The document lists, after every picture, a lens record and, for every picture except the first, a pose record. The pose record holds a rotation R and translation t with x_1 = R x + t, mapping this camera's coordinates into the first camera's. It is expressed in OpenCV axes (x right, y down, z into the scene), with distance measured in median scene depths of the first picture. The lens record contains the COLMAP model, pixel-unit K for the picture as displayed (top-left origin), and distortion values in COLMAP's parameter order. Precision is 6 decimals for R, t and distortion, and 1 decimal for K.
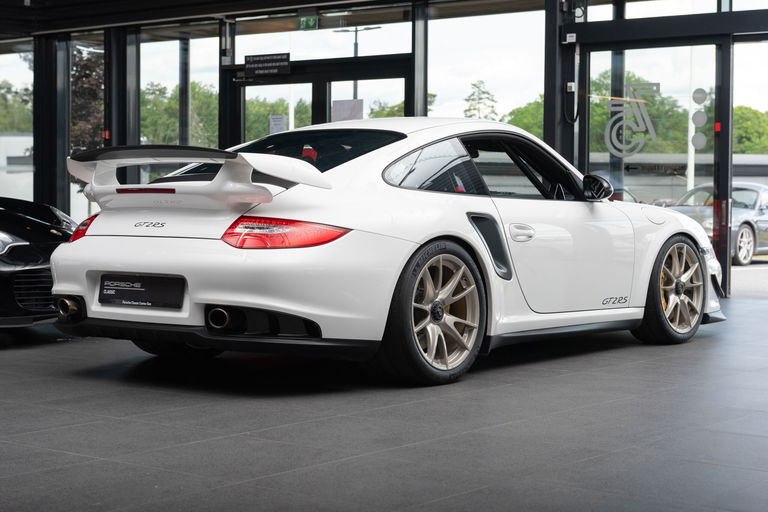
lens RADIAL K [[1516.4, 0, 384.0], [0, 1516.4, 256.0], [0, 0, 1]] dist [0.131481, 0.052384]
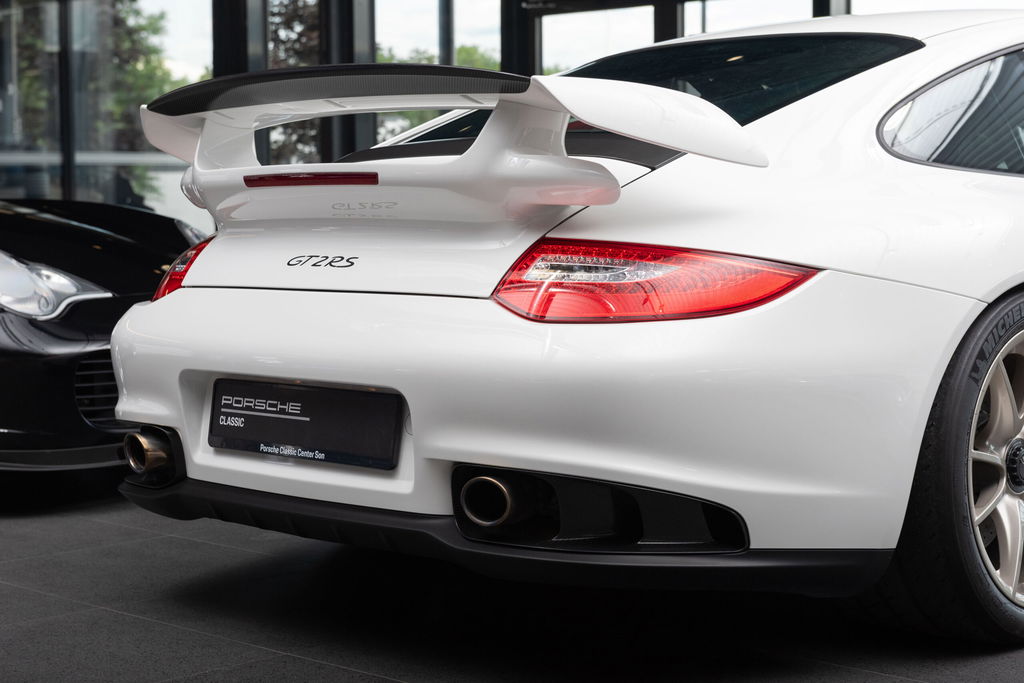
lens RADIAL K [[2021.9, 0, 512.0], [0, 2021.9, 341.5], [0, 0, 1]] dist [0.131481, 0.052384]
pose [[0.994353, -0.006182, -0.105947, -0.044175], [0.009489, 0.999483, 0.030735, -0.015287], [0.105702, -0.031567, 0.993897, 0.457093]]
